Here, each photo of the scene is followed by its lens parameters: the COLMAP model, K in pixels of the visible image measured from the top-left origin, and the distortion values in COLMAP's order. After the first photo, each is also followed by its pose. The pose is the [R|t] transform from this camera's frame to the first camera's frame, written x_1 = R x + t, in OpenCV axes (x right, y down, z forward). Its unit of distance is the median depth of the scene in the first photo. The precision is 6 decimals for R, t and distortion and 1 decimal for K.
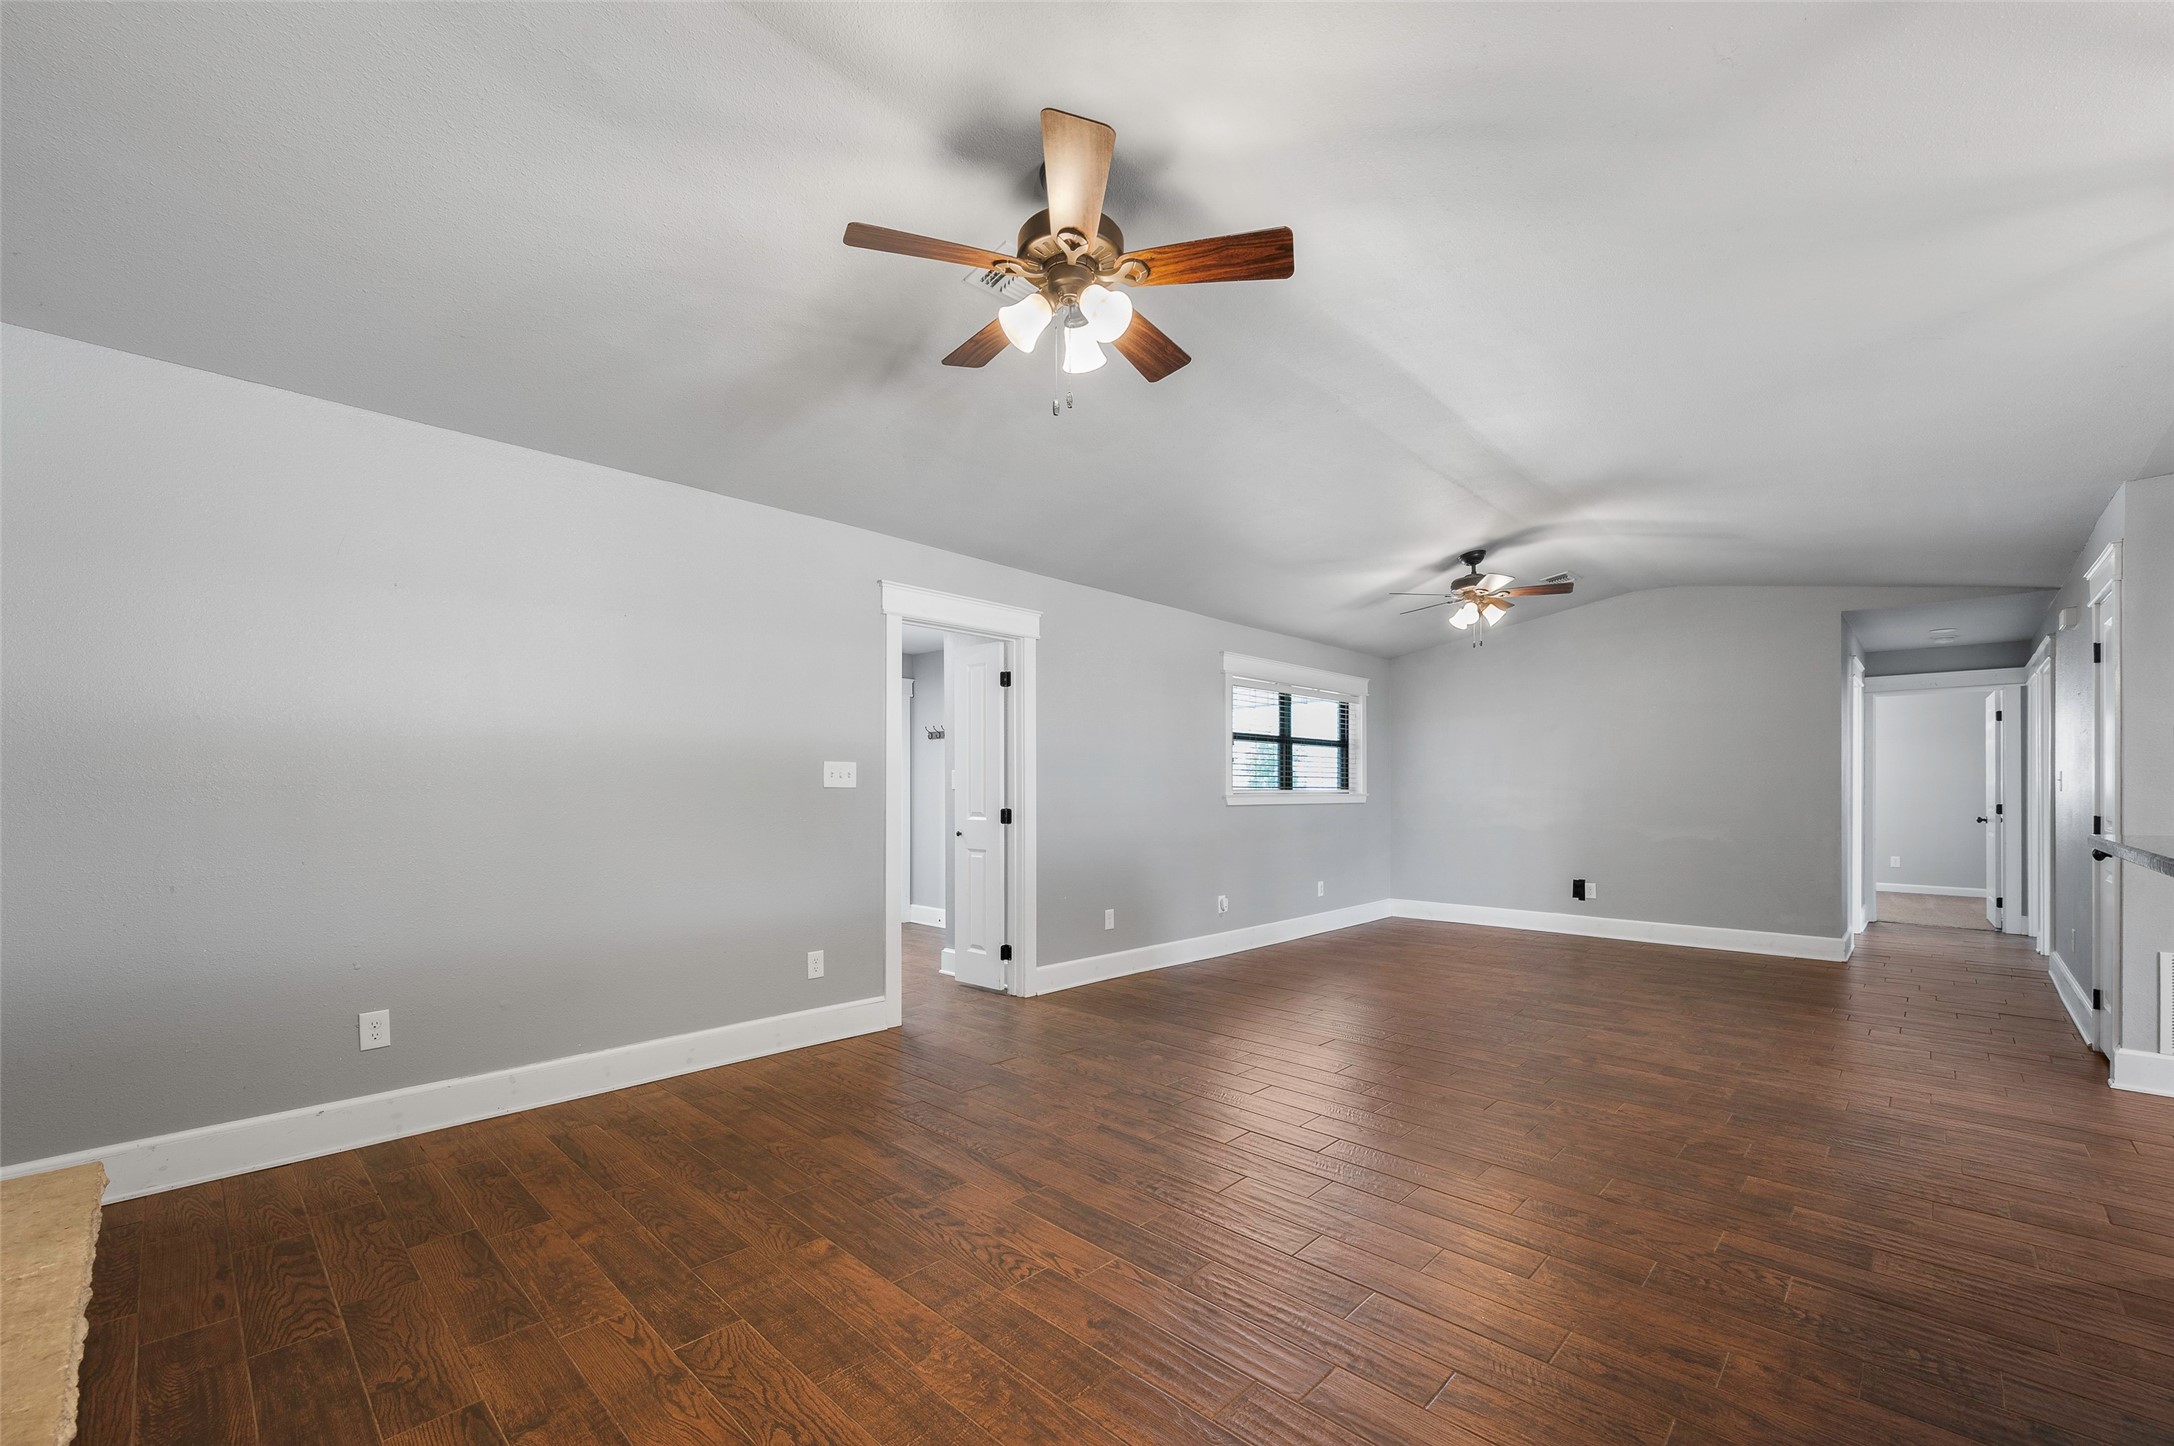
lens RADIAL K [[887.7, 0, 1090.7], [0, 887.7, 798.8], [0, 0, 1]] dist [-0.000093, 0.000176]
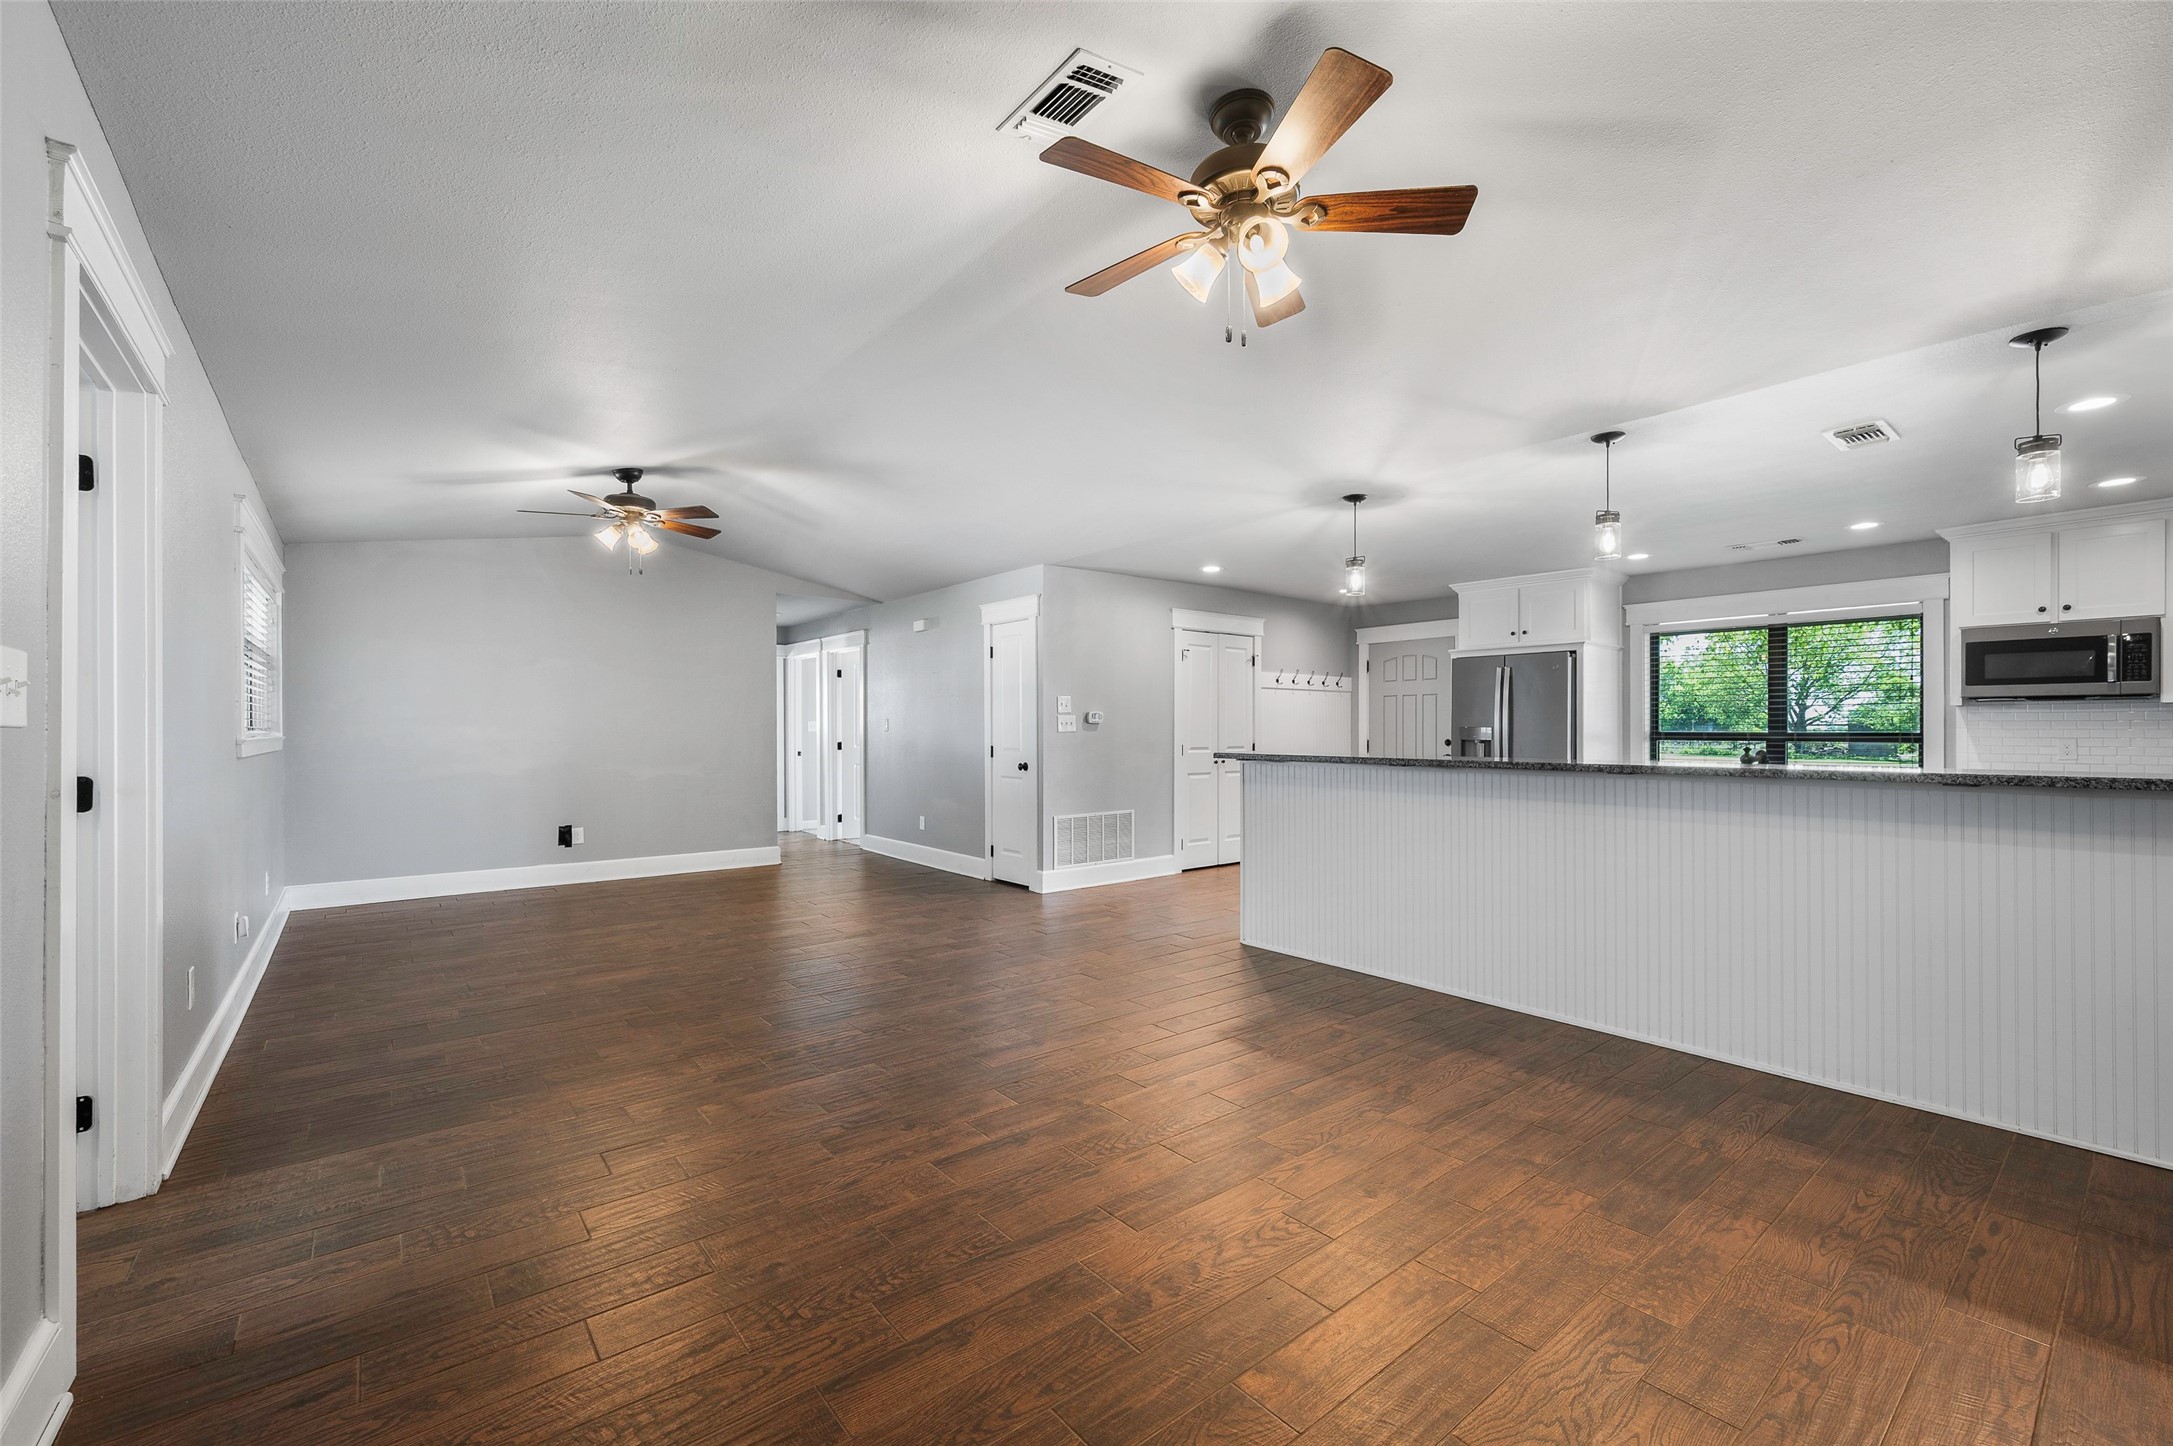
lens RADIAL K [[882.1, 0, 1087.7], [0, 882.1, 751.2], [0, 0, 1]] dist [-0.001530, 0.001408]
pose [[0.119444, -0.020474, 0.992630, -0.452845], [0.005120, 0.999787, 0.020005, -0.006814], [-0.992828, 0.002693, 0.119524, 0.471265]]
